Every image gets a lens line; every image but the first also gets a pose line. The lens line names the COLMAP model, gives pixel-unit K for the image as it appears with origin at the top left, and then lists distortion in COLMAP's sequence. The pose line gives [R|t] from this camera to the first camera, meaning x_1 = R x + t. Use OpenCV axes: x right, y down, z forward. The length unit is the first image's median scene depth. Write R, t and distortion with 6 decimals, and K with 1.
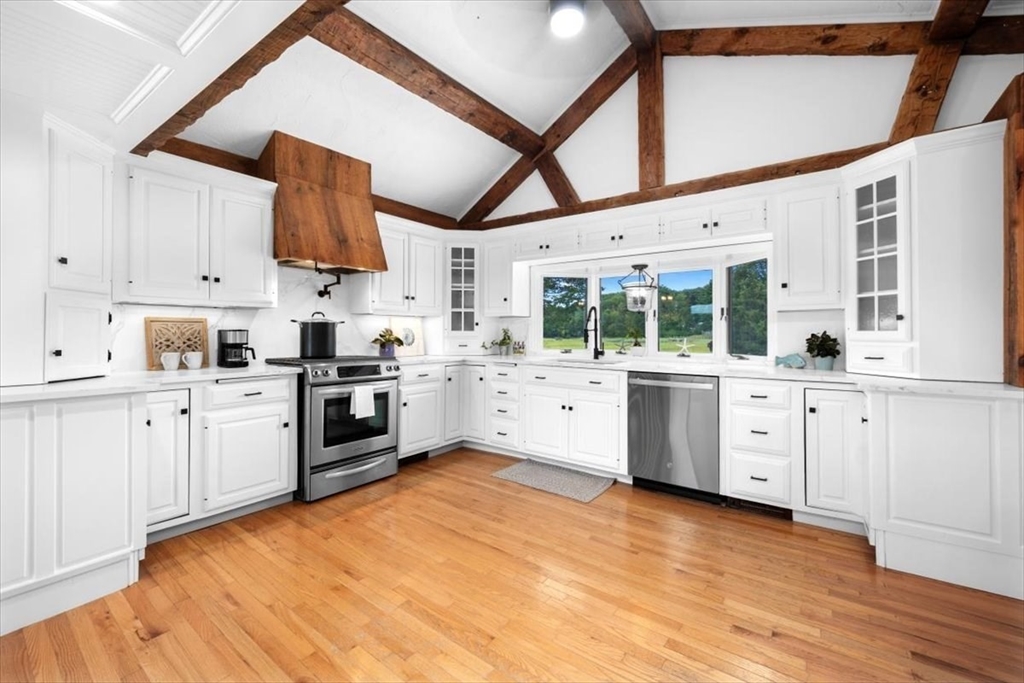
lens RADIAL K [[426.7, 0, 511.1], [0, 426.7, 329.3], [0, 0, 1]] dist [-0.000128, -0.000056]
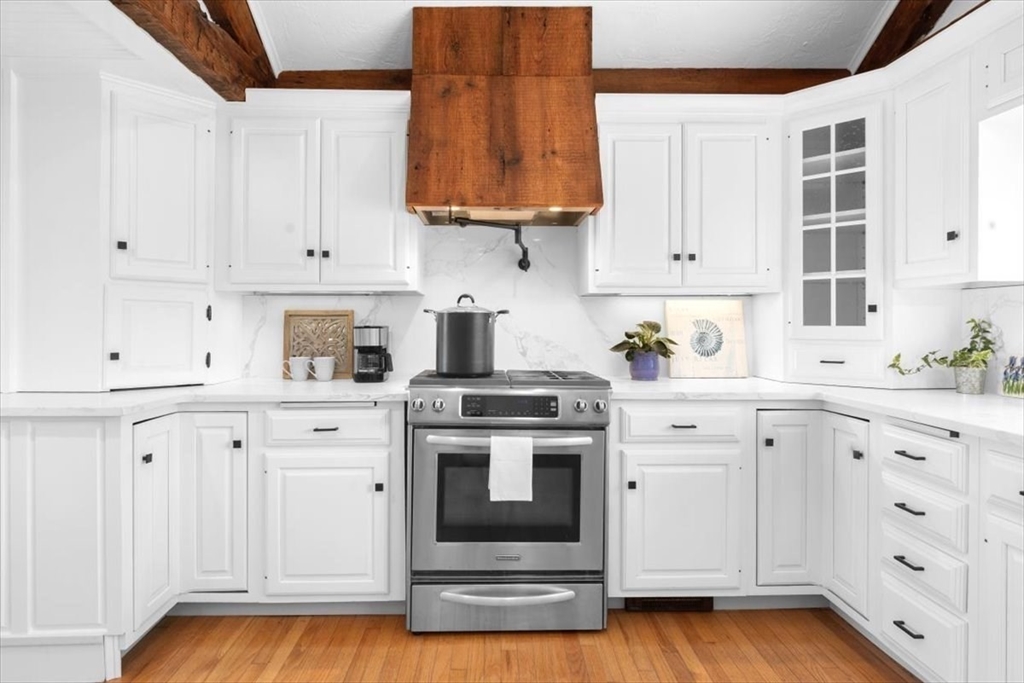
lens RADIAL K [[546.8, 0, 509.3], [0, 546.8, 322.1], [0, 0, 1]] dist [0.000299, 0.000237]
pose [[0.609062, -0.003581, -0.793115, 0.154909], [0.007493, 0.999971, 0.001239, -0.003817], [0.793087, -0.006698, 0.609071, 0.569552]]
